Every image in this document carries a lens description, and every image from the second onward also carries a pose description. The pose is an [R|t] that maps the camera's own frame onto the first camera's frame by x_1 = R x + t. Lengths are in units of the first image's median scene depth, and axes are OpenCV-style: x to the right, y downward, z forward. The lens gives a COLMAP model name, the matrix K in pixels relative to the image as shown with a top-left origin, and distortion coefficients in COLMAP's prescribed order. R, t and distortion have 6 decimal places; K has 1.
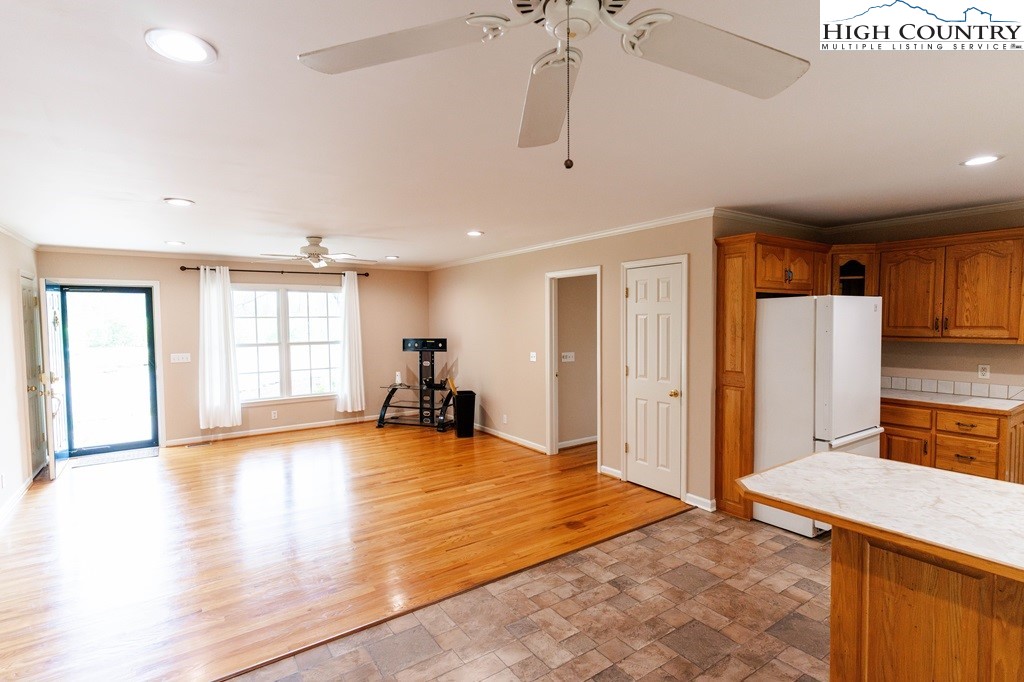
lens RADIAL K [[498.0, 0, 518.7], [0, 498.0, 344.0], [0, 0, 1]] dist [0.005718, 0.000096]
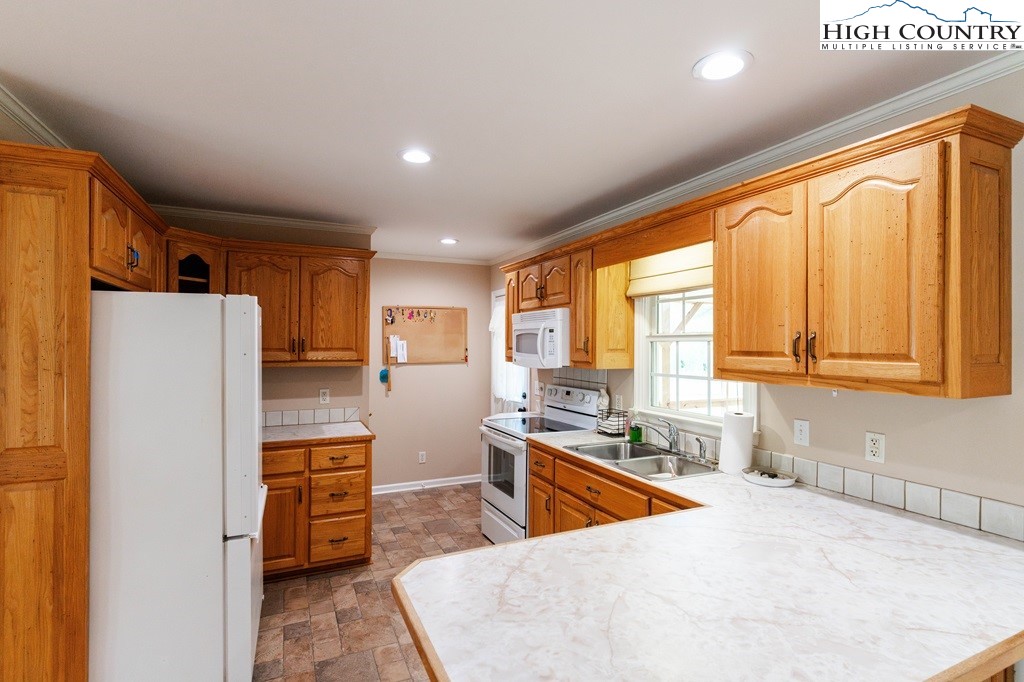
lens RADIAL K [[498.0, 0, 513.9], [0, 498.0, 342.8], [0, 0, 1]] dist [0.005718, 0.000096]
pose [[0.180817, 0.013092, 0.983430, 0.059929], [0.044040, 0.998801, -0.021394, -0.009032], [-0.982530, 0.047179, 0.180024, 0.435267]]
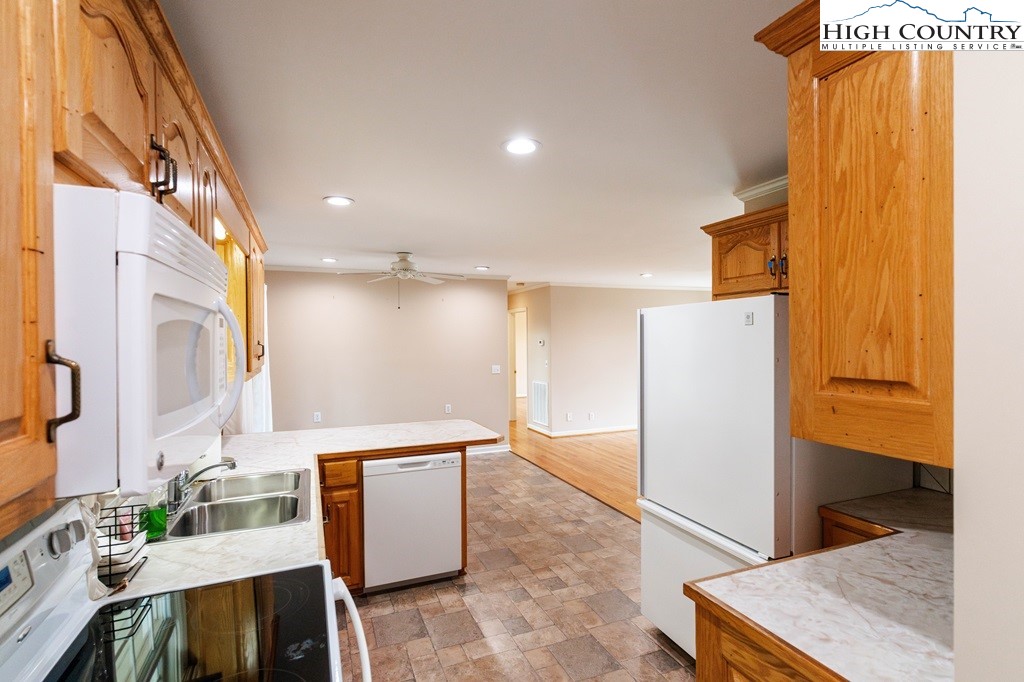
lens RADIAL K [[498.0, 0, 515.5], [0, 498.0, 344.1], [0, 0, 1]] dist [0.005718, 0.000096]
pose [[-0.216631, 0.021657, -0.976013, 1.097022], [-0.038787, 0.998774, 0.030771, -0.044799], [0.975483, 0.044523, -0.215525, 0.748618]]
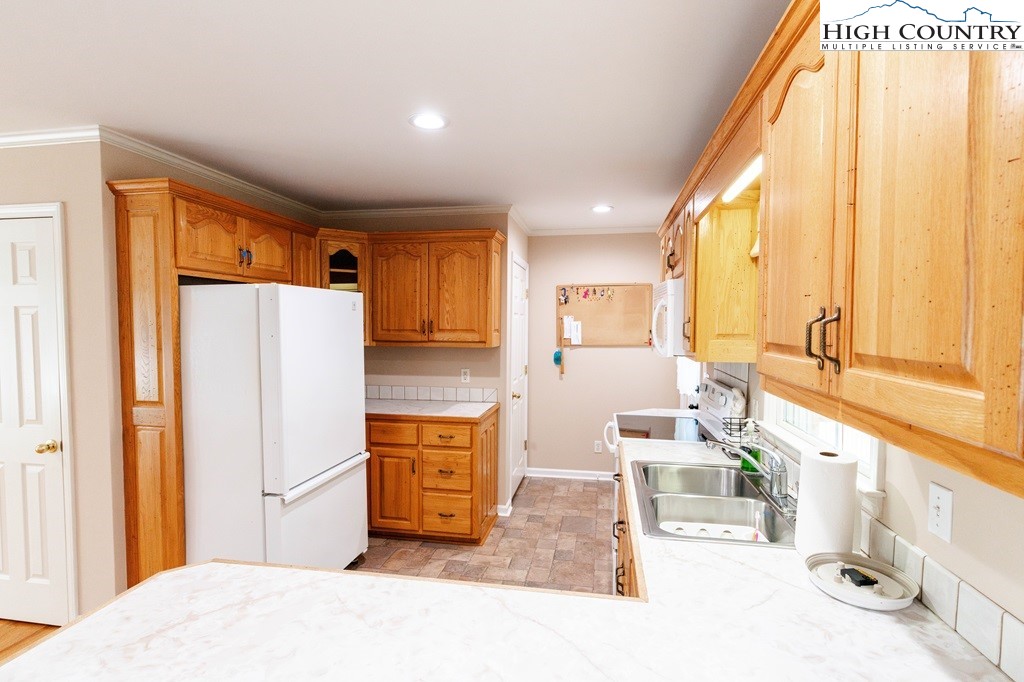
lens RADIAL K [[498.0, 0, 512.7], [0, 498.0, 344.1], [0, 0, 1]] dist [0.005718, 0.000096]
pose [[0.714327, -0.018774, 0.699561, 0.286603], [0.025149, 0.999683, 0.001148, -0.005142], [-0.699360, 0.016773, 0.714572, 0.214785]]
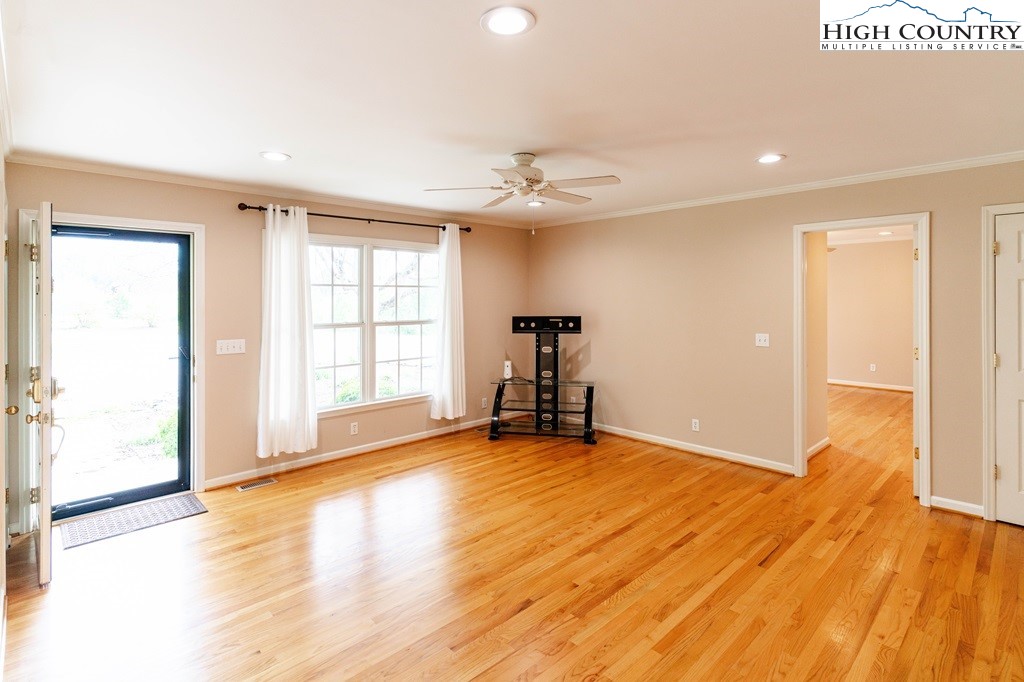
lens RADIAL K [[498.0, 0, 510.7], [0, 498.0, 299.5], [0, 0, 1]] dist [0.005718, 0.000096]
pose [[0.987228, 0.004095, 0.159258, -0.607677], [0.003969, 0.998727, -0.050283, 0.002175], [-0.159261, 0.050273, 0.985956, 0.447028]]
